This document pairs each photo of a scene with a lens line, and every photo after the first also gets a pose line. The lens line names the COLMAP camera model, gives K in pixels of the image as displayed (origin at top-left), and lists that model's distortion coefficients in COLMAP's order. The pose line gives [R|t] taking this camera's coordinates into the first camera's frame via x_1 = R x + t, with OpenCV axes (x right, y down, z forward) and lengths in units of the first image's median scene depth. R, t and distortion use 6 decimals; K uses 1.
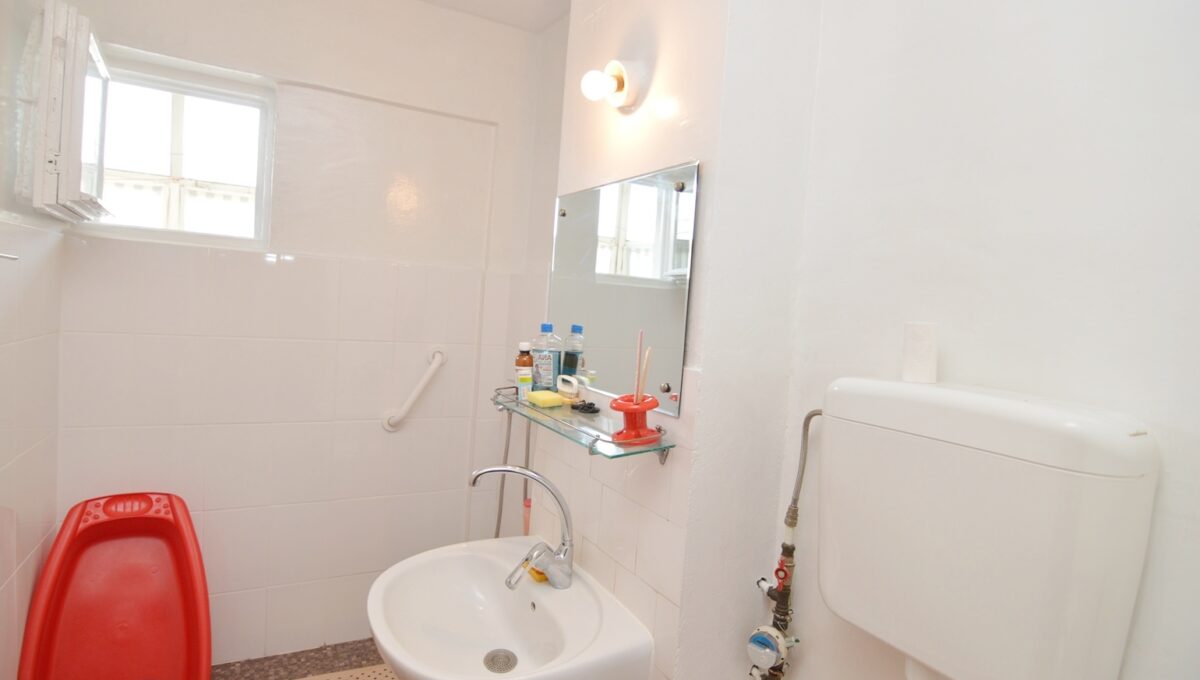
lens RADIAL K [[588.0, 0, 597.2], [0, 588.0, 338.0], [0, 0, 1]] dist [-0.001576, -0.015445]
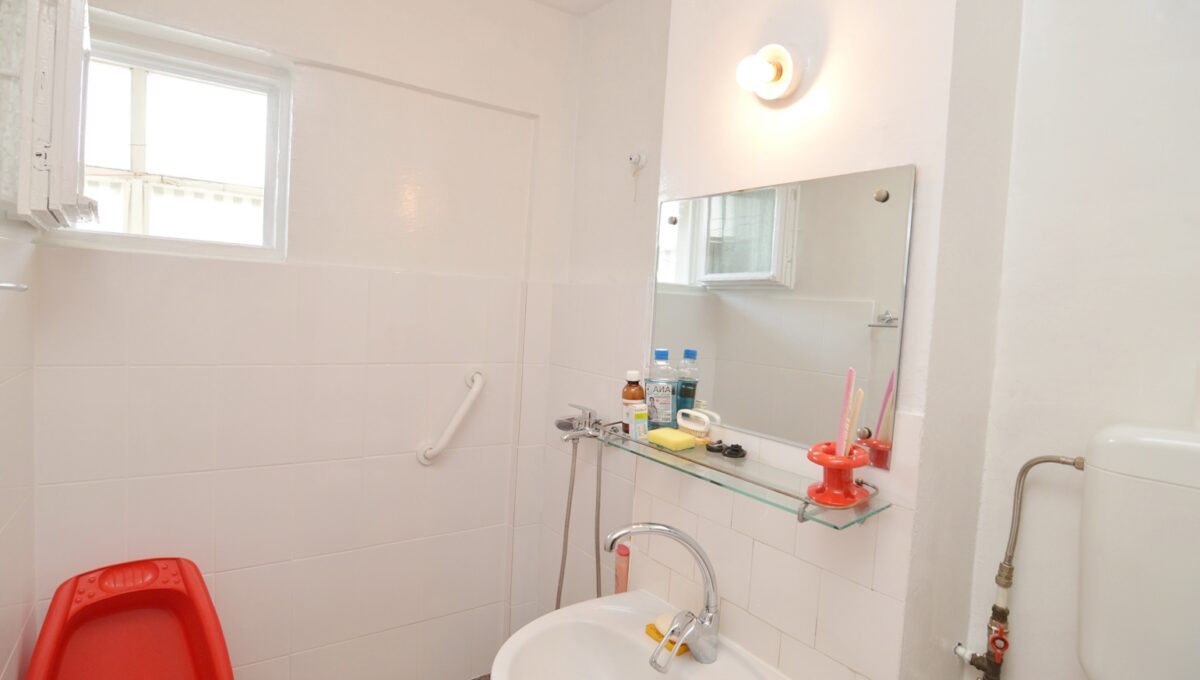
lens RADIAL K [[588.0, 0, 597.2], [0, 588.0, 338.0], [0, 0, 1]] dist [-0.001576, -0.015445]
pose [[0.995098, -0.018293, 0.097188, -0.258238], [0.017500, 0.999806, 0.009000, -0.050022], [-0.097334, -0.007255, 0.995225, 0.146337]]
